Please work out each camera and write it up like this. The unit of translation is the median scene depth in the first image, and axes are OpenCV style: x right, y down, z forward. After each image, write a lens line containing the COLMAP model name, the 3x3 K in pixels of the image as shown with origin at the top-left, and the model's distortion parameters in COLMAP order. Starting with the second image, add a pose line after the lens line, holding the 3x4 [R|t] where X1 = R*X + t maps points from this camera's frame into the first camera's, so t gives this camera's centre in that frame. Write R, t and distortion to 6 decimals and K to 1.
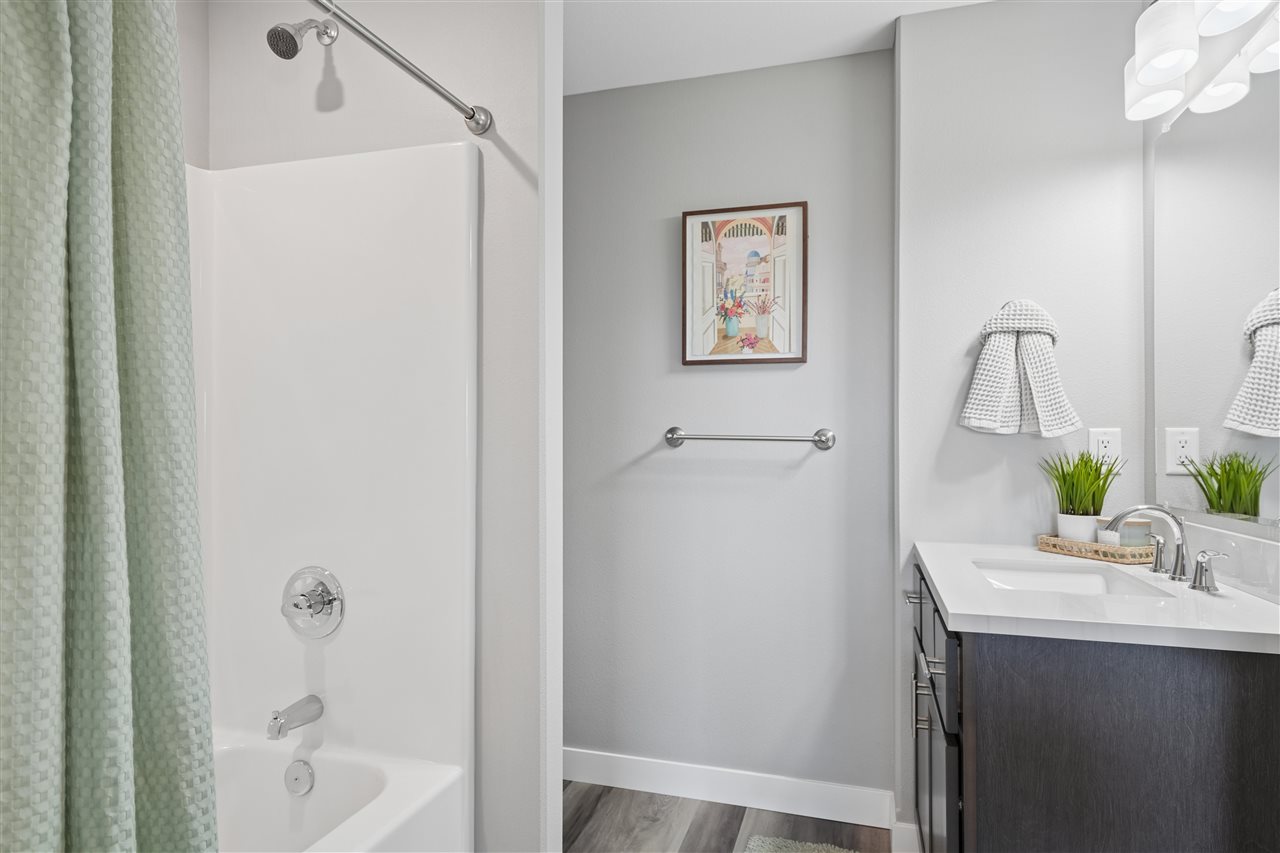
lens RADIAL K [[750.7, 0, 640.0], [0, 750.7, 426.5], [0, 0, 1]] dist [0.002542, 0.000436]
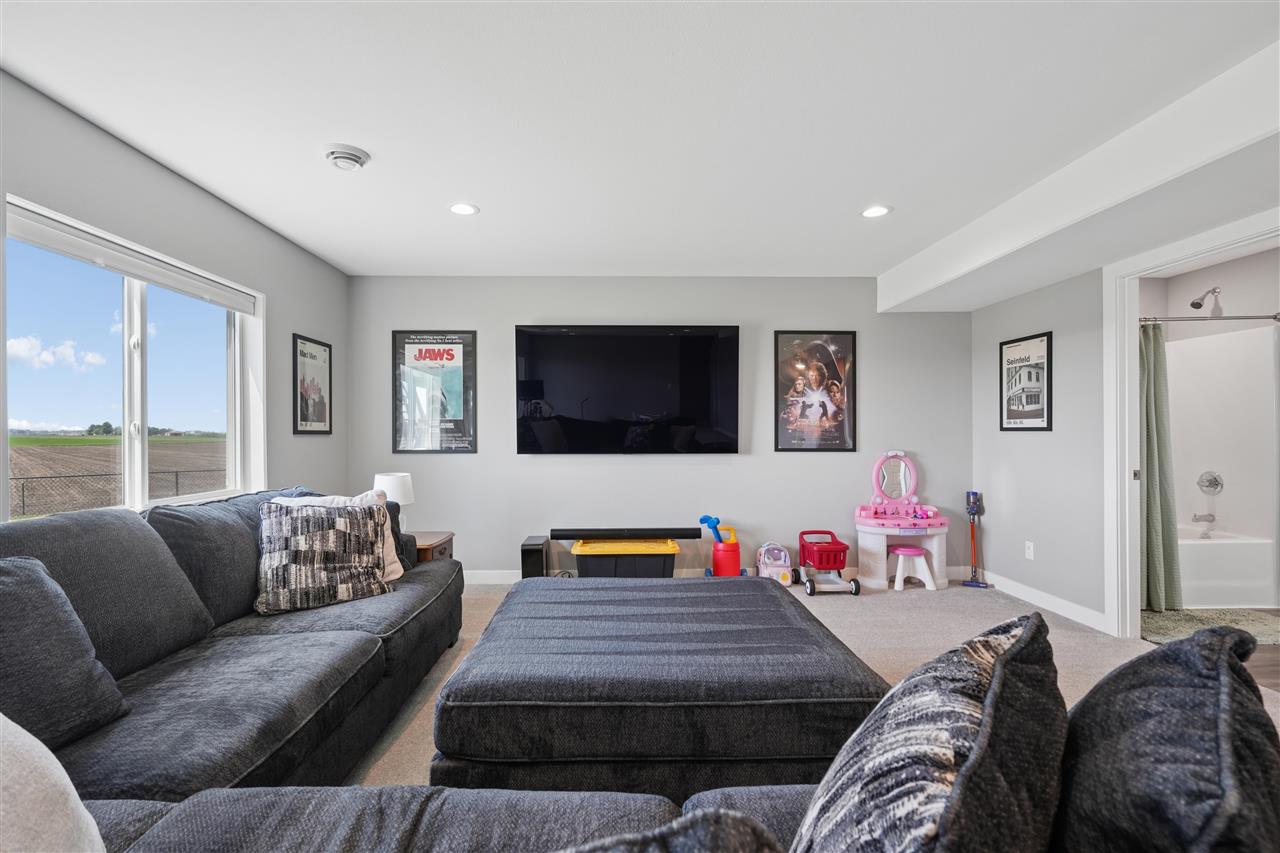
lens RADIAL K [[589.7, 0, 642.3], [0, 589.7, 433.4], [0, 0, 1]] dist [0.000871, 0.000438]
pose [[0.333713, -0.003672, -0.942667, 1.052603], [0.008728, 0.999962, -0.000806, 0.014468], [0.942634, -0.007959, 0.333733, -1.966279]]
